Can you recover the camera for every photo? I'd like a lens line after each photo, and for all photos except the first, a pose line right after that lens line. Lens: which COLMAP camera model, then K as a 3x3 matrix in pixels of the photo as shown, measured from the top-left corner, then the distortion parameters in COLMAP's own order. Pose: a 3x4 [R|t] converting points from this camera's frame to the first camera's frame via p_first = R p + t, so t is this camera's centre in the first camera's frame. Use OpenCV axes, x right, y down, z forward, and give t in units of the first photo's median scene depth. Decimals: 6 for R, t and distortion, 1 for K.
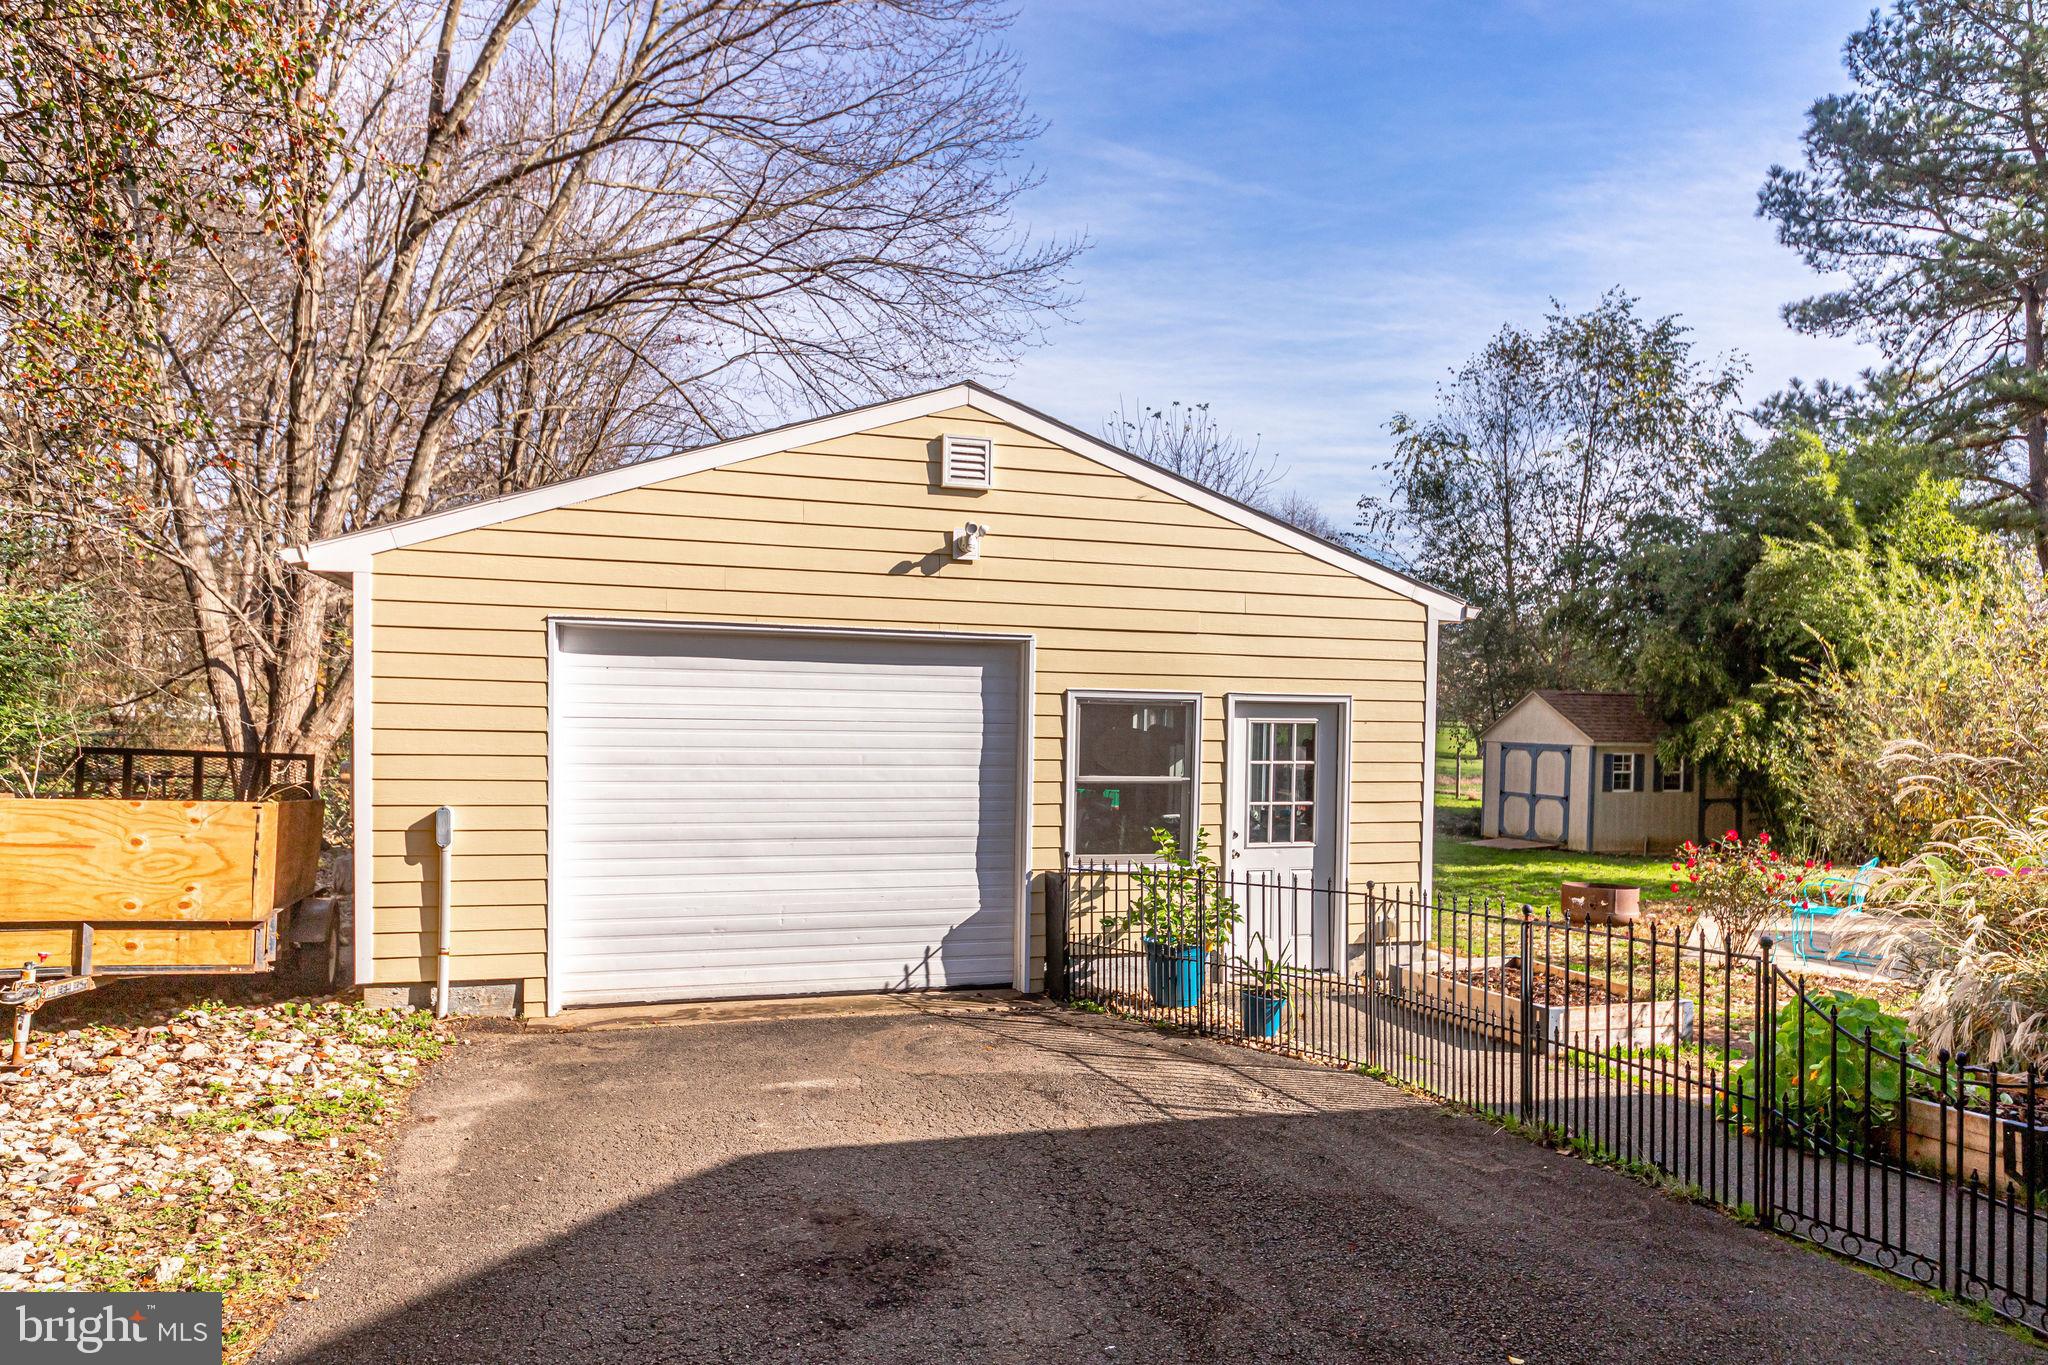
lens RADIAL K [[1298.1, 0, 1024.0], [0, 1298.1, 682.5], [0, 0, 1]] dist [-0.001528, -0.000618]
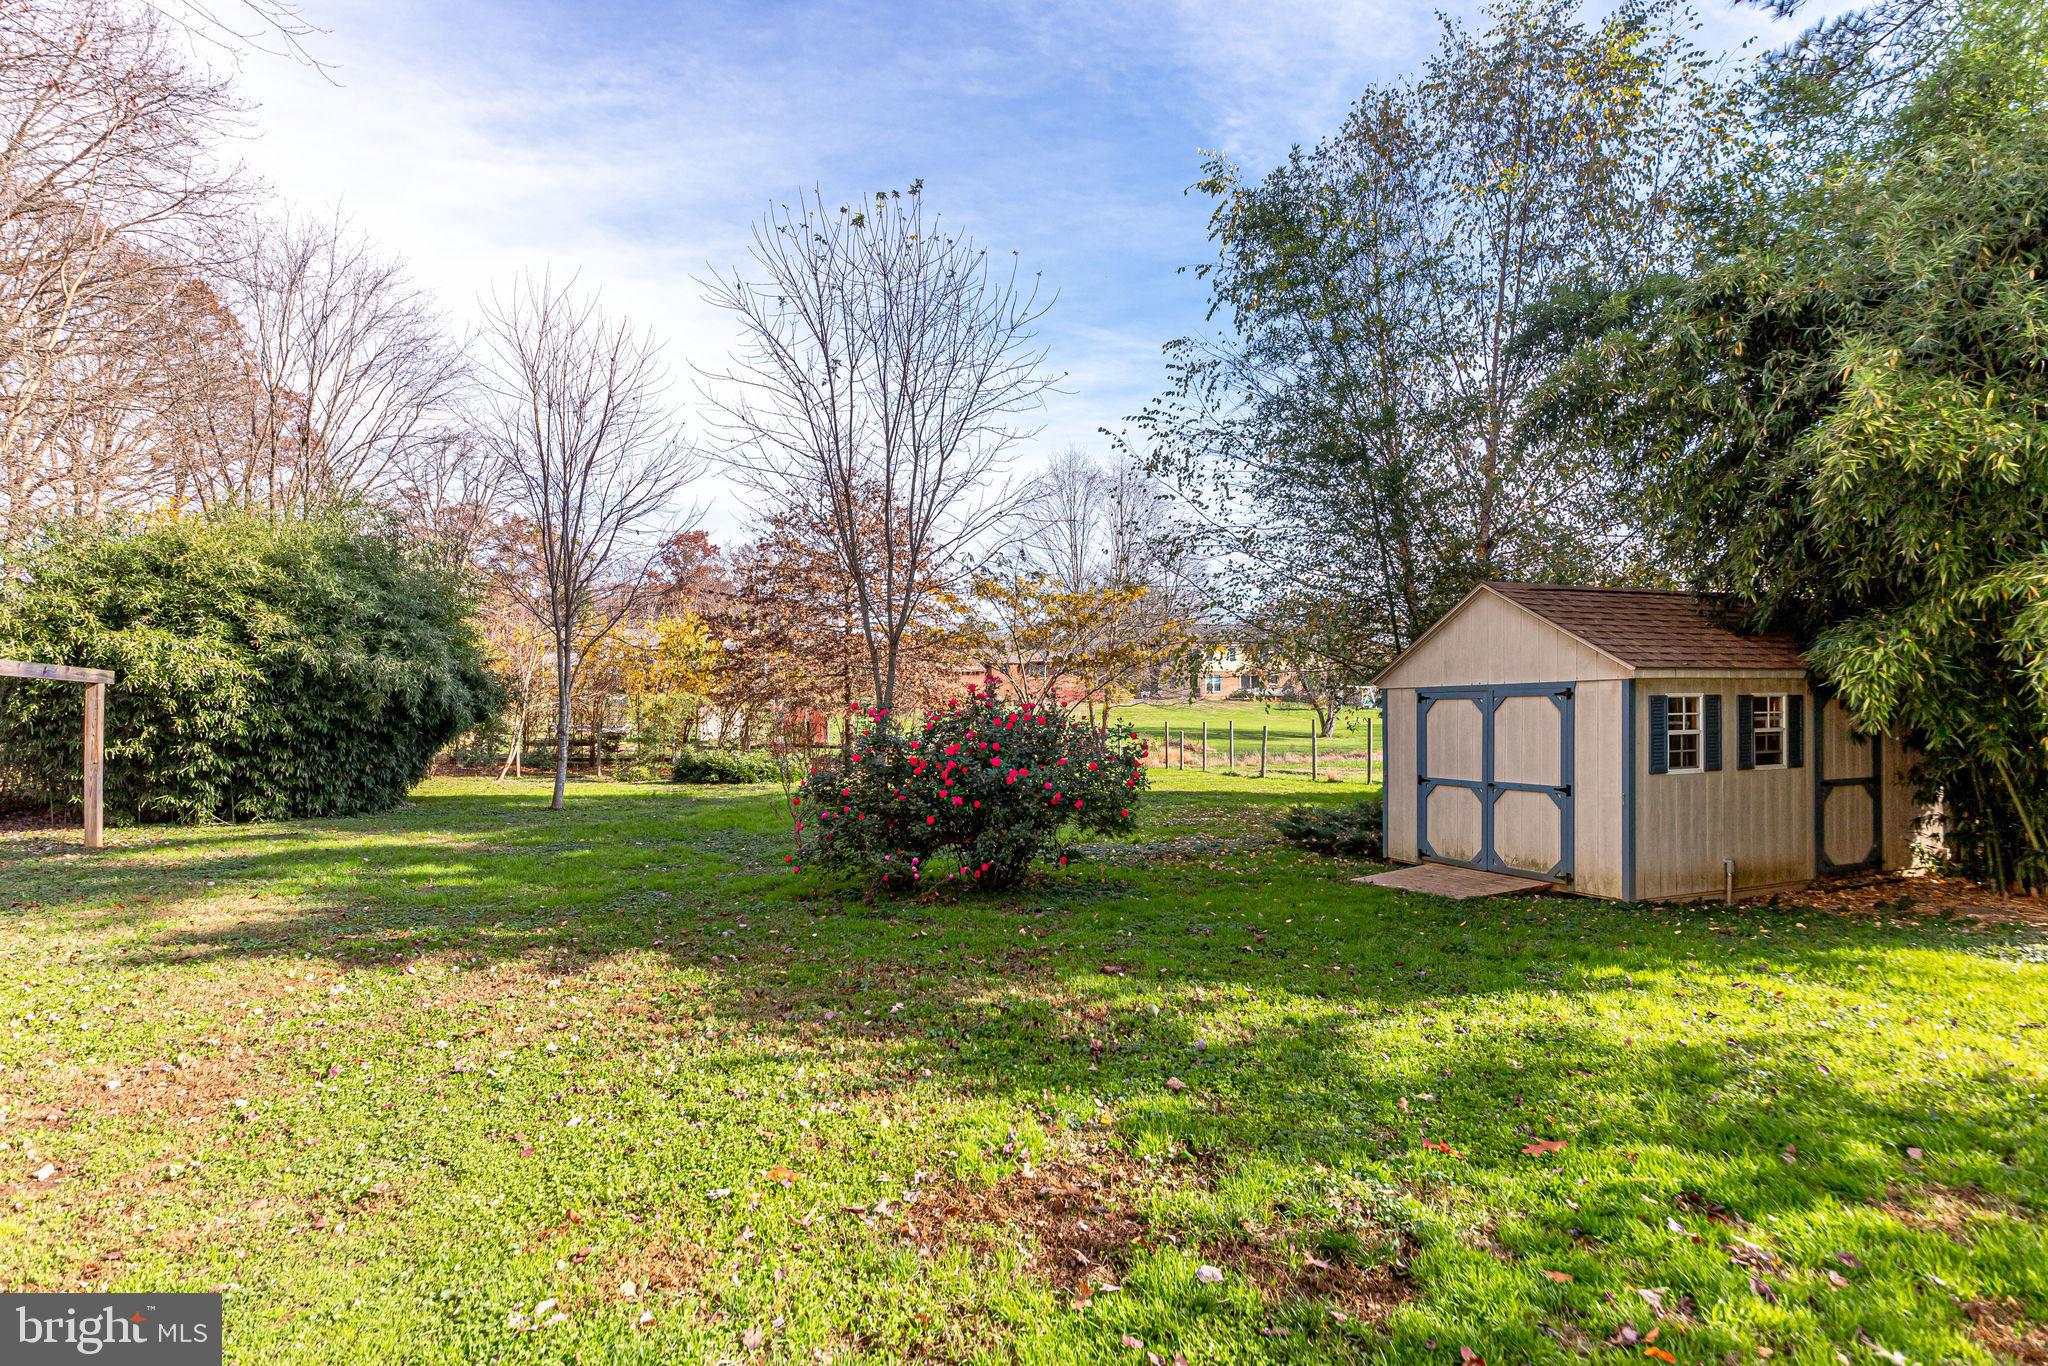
lens RADIAL K [[970.2, 0, 1020.2], [0, 970.2, 668.5], [0, 0, 1]] dist [-0.004593, 0.004391]
pose [[0.998350, -0.030469, 0.048664, 0.191412], [0.031738, 0.999170, -0.025539, 0.045497], [-0.047846, 0.027042, 0.998489, 0.634243]]
